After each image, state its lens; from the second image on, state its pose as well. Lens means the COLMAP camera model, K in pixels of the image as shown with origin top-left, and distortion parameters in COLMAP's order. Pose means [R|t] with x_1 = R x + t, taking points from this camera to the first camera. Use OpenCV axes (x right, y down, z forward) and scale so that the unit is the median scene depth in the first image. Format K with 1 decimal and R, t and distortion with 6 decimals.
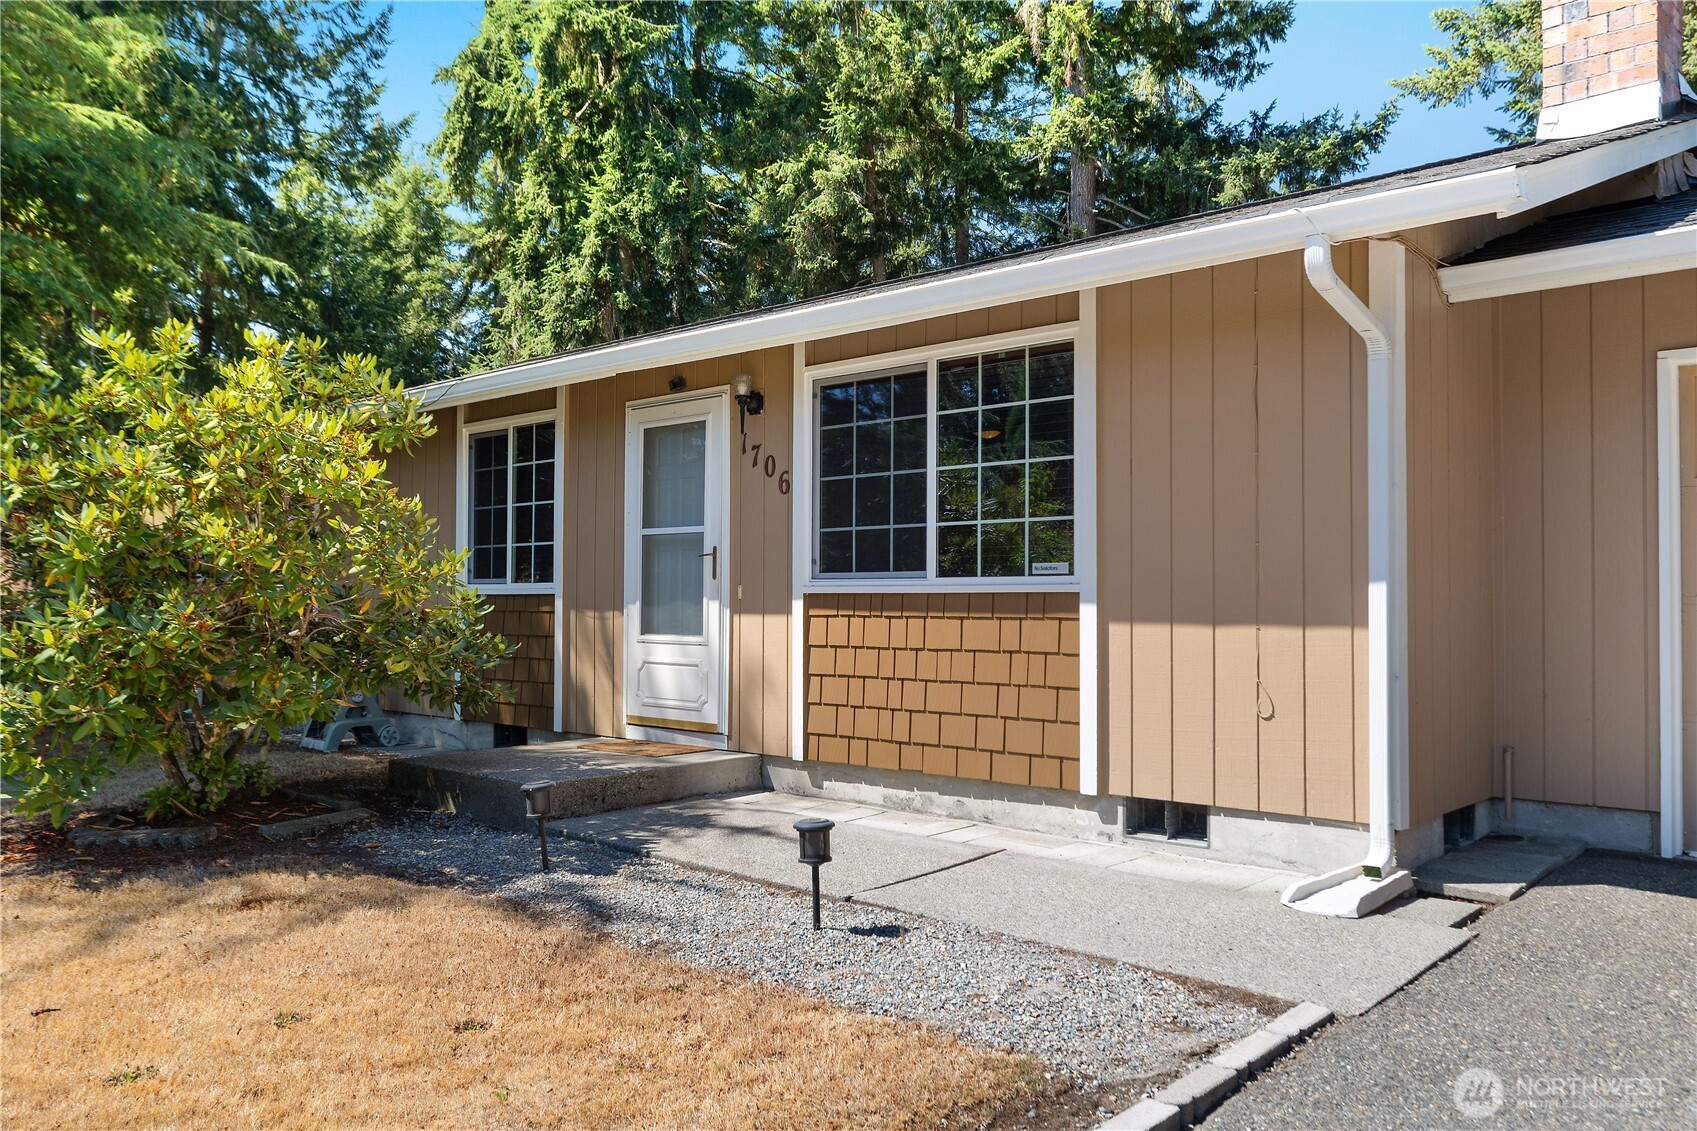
lens RADIAL K [[1329.5, 0, 849.0], [0, 1329.5, 565.8], [0, 0, 1]] dist [-0.004529, 0.009942]
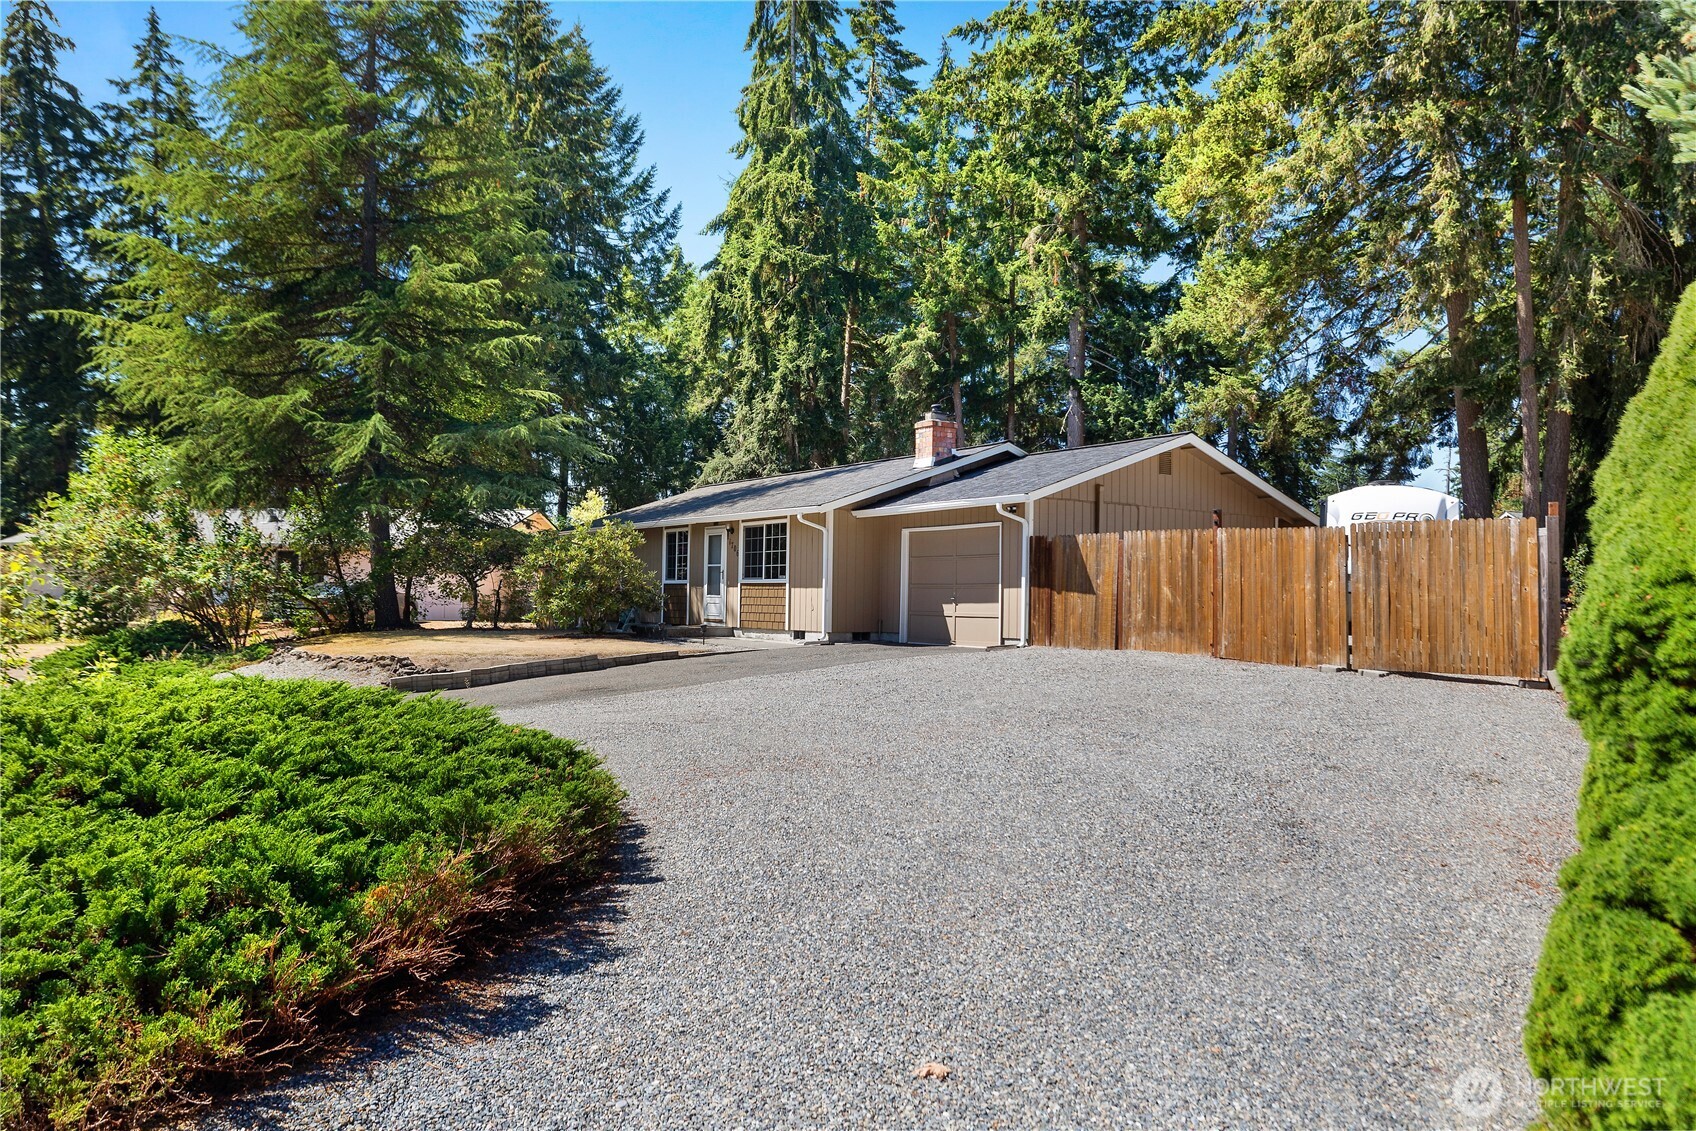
lens RADIAL K [[1274.4, 0, 859.6], [0, 1274.4, 568.8], [0, 0, 1]] dist [0.008035, -0.006532]
pose [[0.977704, 0.005156, -0.209924, 0.283148], [-0.005130, 0.999987, 0.000669, -0.006275], [0.209925, 0.000423, 0.977717, -0.659511]]
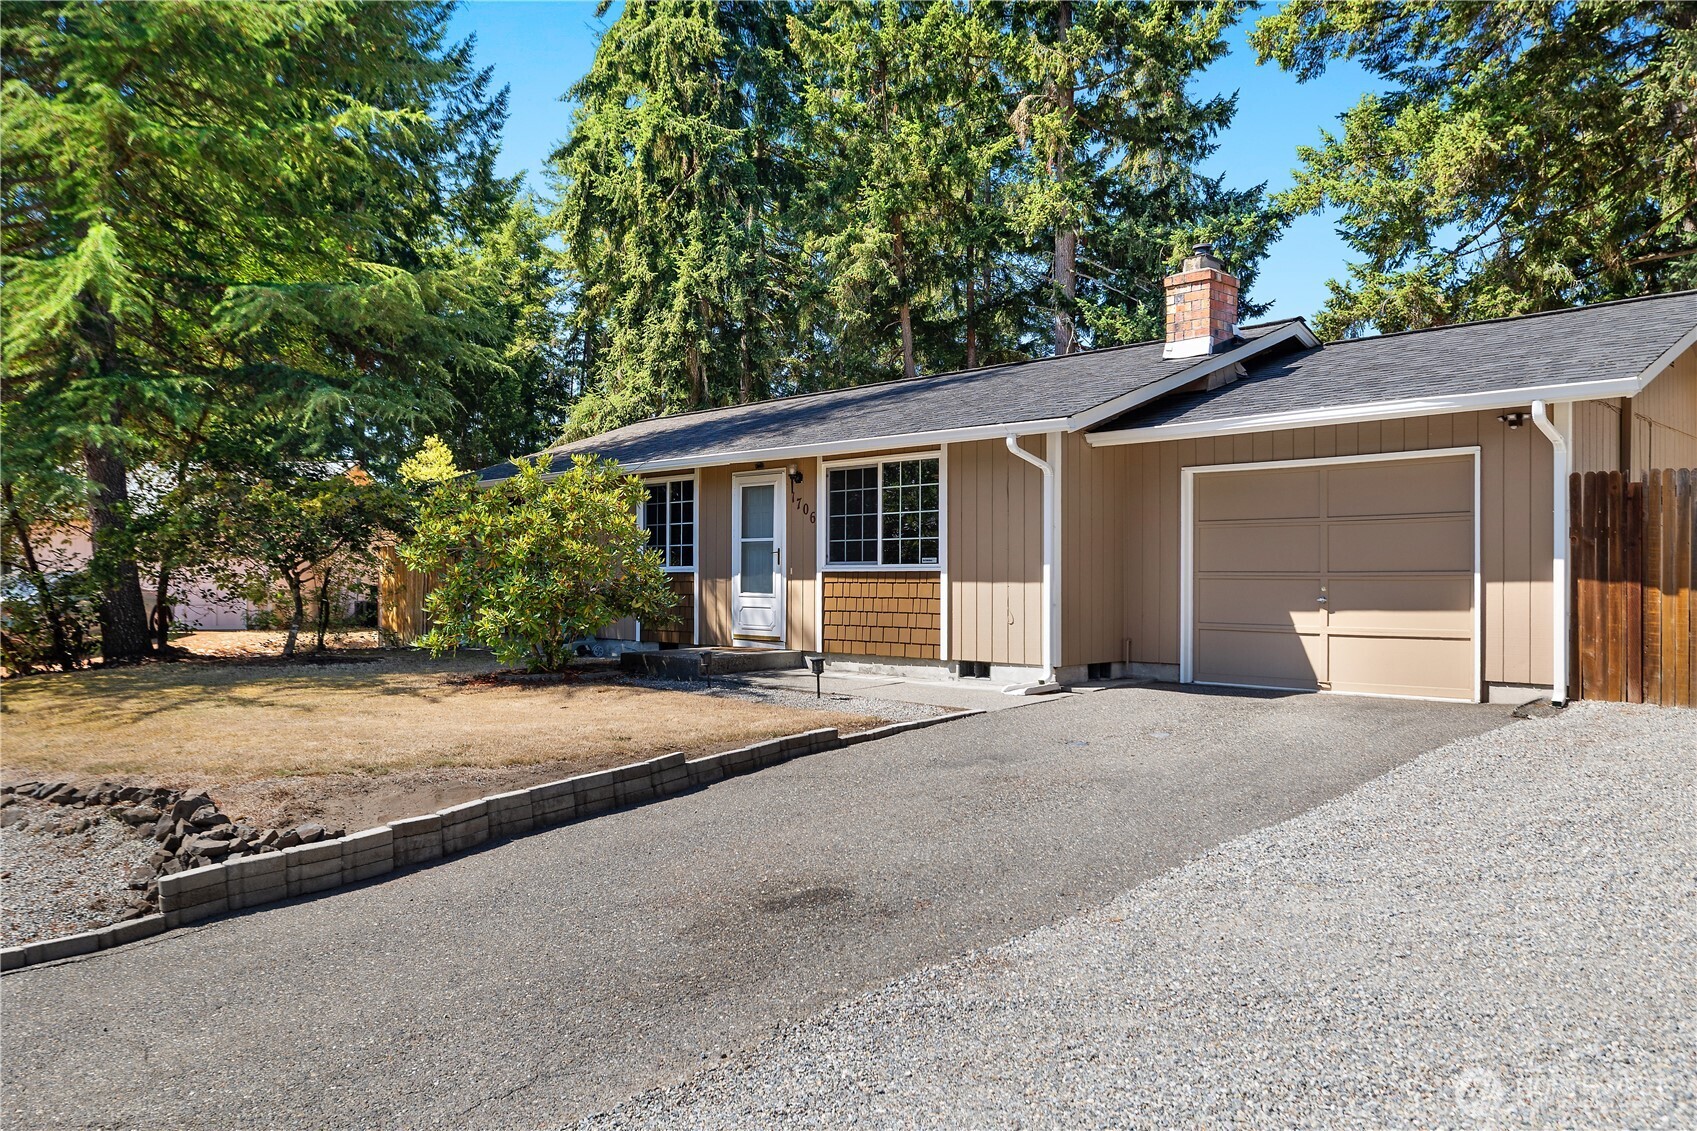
lens RADIAL K [[1275.1, 0, 849.3], [0, 1275.1, 565.5], [0, 0, 1]] dist [0.008035, -0.006532]
pose [[0.999103, -0.002409, -0.042287, 0.024824], [0.003128, 0.999852, 0.016926, -0.005952], [0.042240, -0.017044, 0.998962, -0.263003]]
